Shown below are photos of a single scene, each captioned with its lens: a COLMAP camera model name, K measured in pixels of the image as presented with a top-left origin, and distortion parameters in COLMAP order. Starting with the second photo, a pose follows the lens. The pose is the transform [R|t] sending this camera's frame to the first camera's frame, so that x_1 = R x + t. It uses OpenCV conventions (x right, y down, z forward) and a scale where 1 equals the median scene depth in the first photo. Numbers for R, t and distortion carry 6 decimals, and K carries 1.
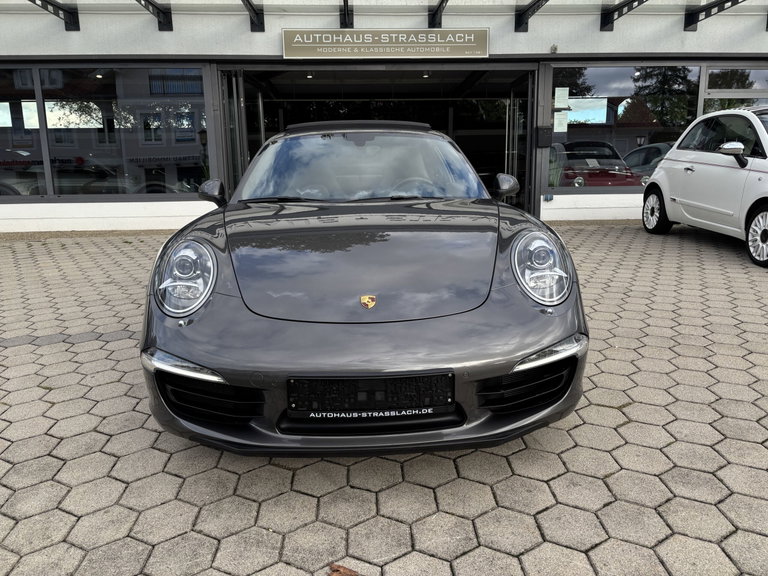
lens RADIAL K [[586.4, 0, 388.9], [0, 586.4, 289.6], [0, 0, 1]] dist [0.080583, -0.079846]
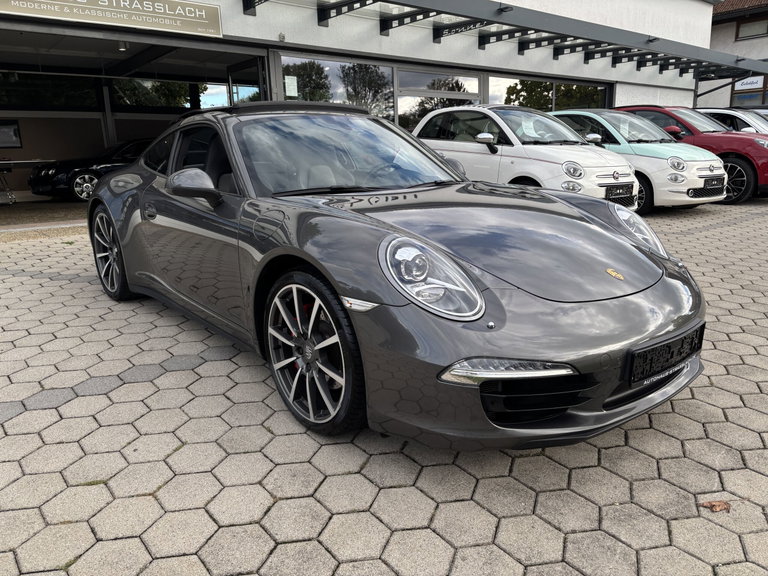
lens RADIAL K [[586.4, 0, 388.9], [0, 586.4, 289.6], [0, 0, 1]] dist [0.080583, -0.079846]
pose [[0.792501, -0.143655, 0.592711, -0.707553], [0.132557, 0.989202, 0.062513, -0.051813], [-0.595291, 0.029026, 0.802986, 0.263775]]
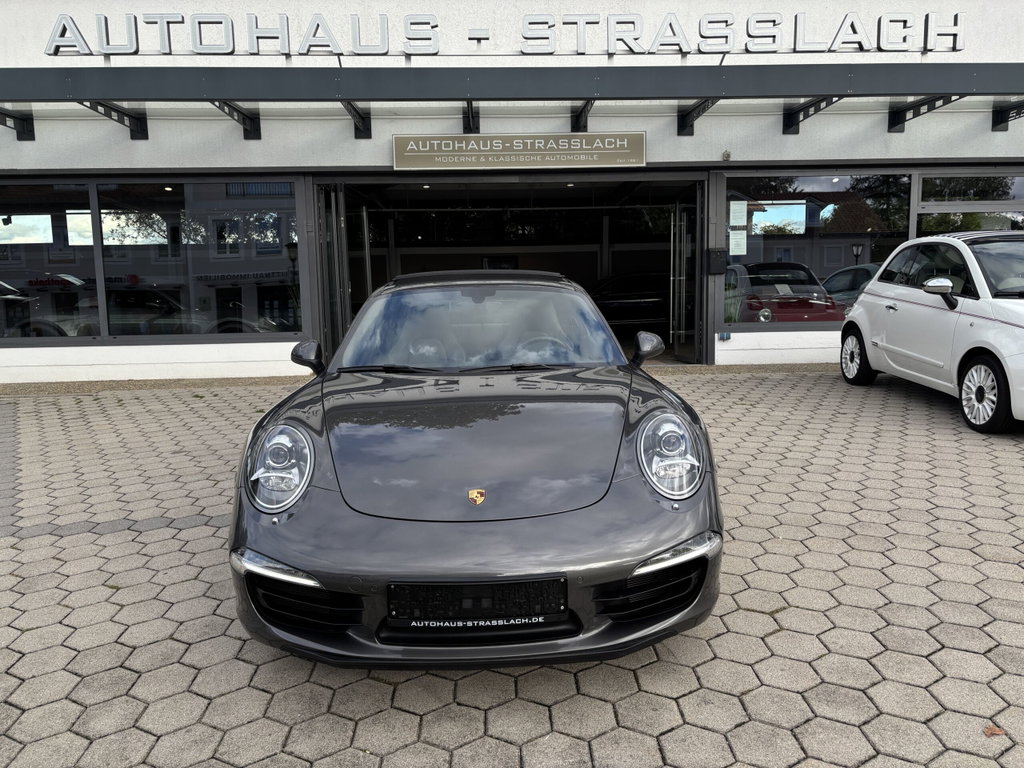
lens RADIAL K [[781.9, 0, 518.5], [0, 781.9, 386.2], [0, 0, 1]] dist [0.080583, -0.079846]
pose [[0.999839, -0.001807, -0.017859, 0.036768], [0.000561, 0.997578, -0.069553, -0.047301], [0.017941, 0.069532, 0.997418, -0.167707]]
